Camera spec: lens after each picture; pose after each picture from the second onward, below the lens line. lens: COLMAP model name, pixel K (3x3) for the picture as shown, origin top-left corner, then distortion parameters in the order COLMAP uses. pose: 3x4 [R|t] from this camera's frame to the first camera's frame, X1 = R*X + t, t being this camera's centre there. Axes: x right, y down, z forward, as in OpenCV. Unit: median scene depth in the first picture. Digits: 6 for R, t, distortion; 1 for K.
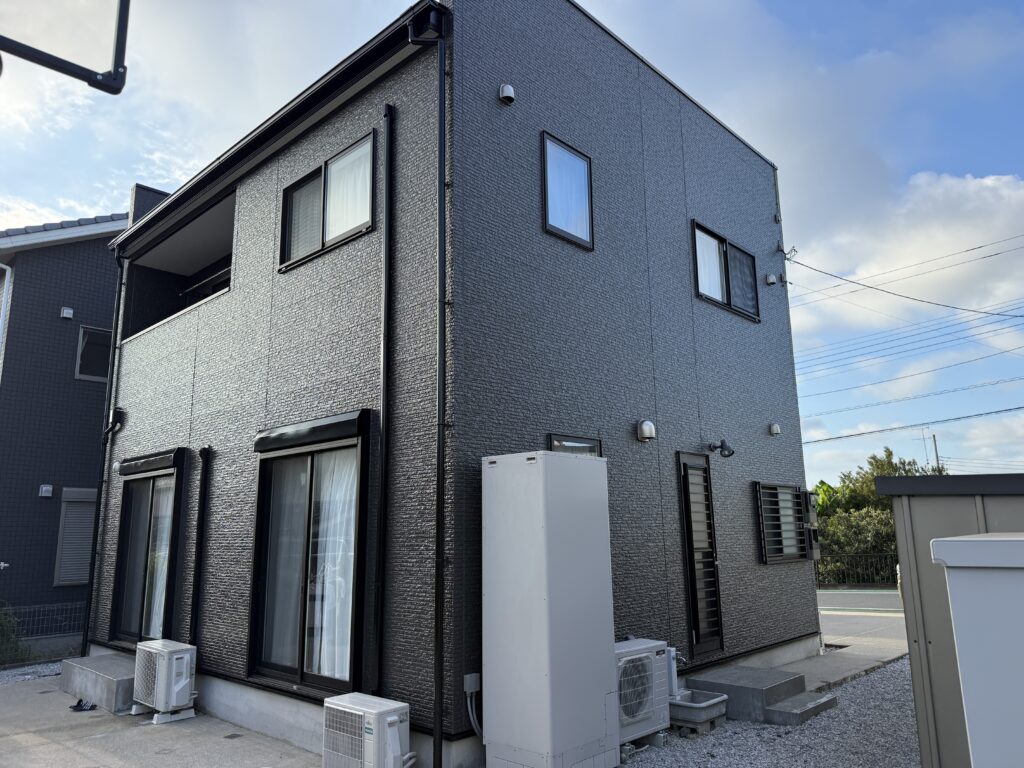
lens RADIAL K [[732.8, 0, 512.0], [0, 732.8, 384.0], [0, 0, 1]] dist [0.042134, -0.050481]
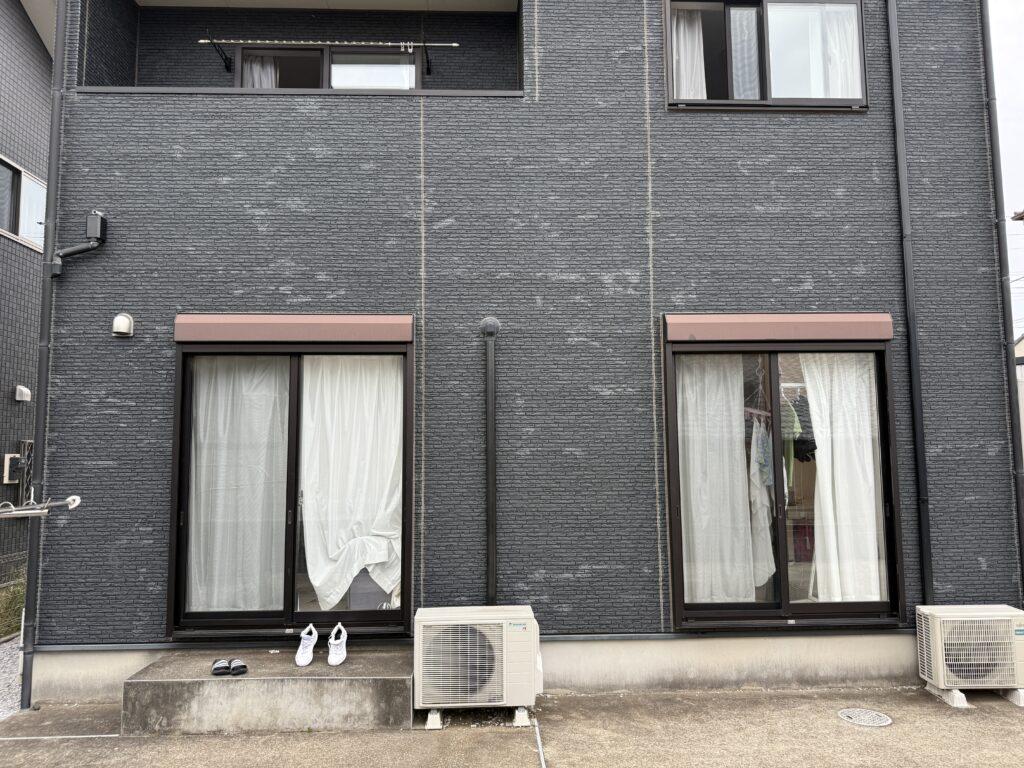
lens RADIAL K [[763.5, 0, 512.0], [0, 763.5, 384.0], [0, 0, 1]] dist [0.082435, -0.126267]
pose [[0.691528, 0.074862, 0.718460, -1.120374], [-0.140827, 0.989502, 0.032445, 0.145070], [-0.708489, -0.123615, 0.694811, 0.604995]]
